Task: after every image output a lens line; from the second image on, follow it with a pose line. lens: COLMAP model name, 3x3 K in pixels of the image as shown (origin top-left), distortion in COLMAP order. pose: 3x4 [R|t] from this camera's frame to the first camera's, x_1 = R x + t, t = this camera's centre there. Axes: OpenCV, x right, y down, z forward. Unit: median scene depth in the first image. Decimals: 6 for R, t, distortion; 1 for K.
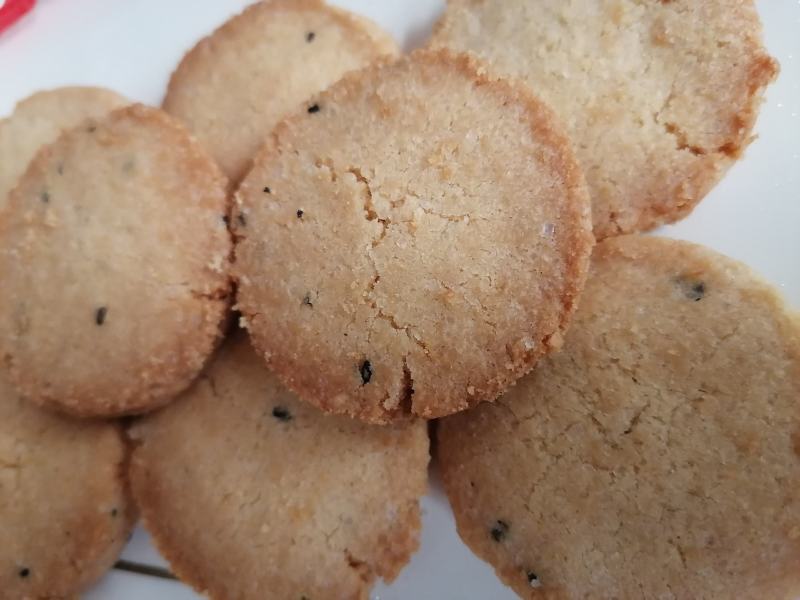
lens RADIAL K [[641.1, 0, 400.0], [0, 641.1, 300.0], [0, 0, 1]] dist [0.041002, -0.119967]
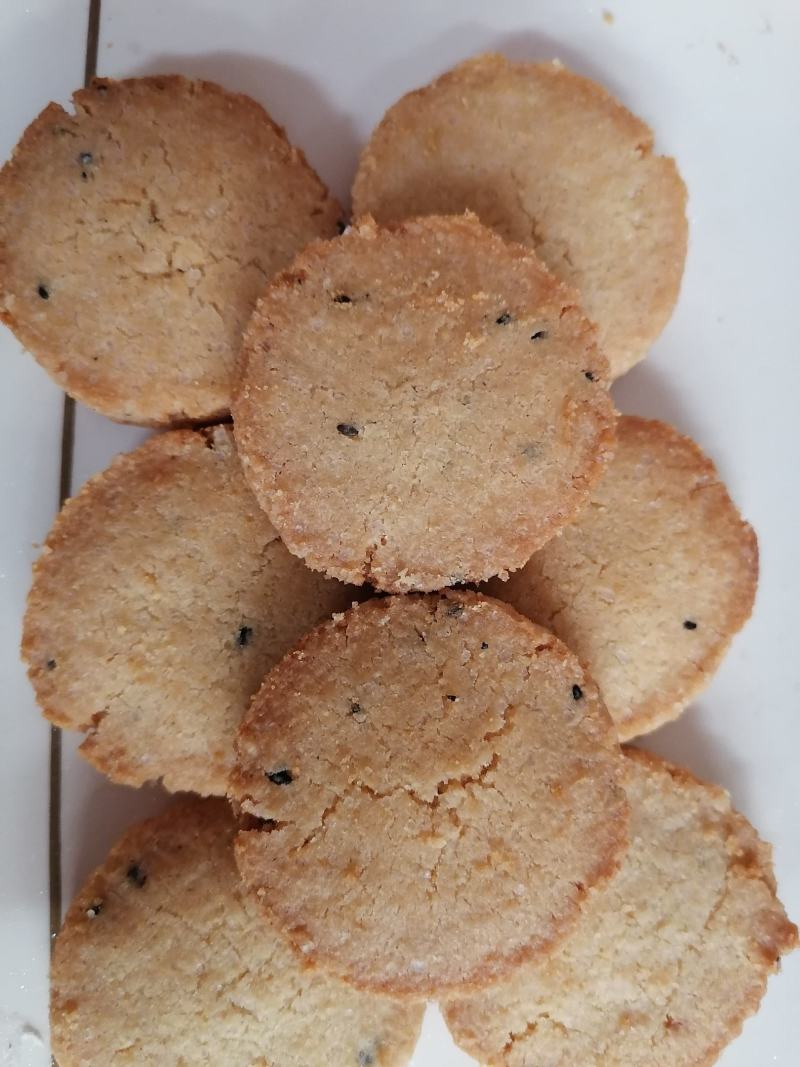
lens RADIAL K [[841.5, 0, 399.4], [0, 841.5, 535.9], [0, 0, 1]] dist [0.064841, -0.147816]
pose [[0.005990, 0.960261, 0.279039, -0.733495], [-0.993522, -0.025952, 0.110636, -0.192216], [0.113481, -0.277894, 0.953885, -0.094881]]
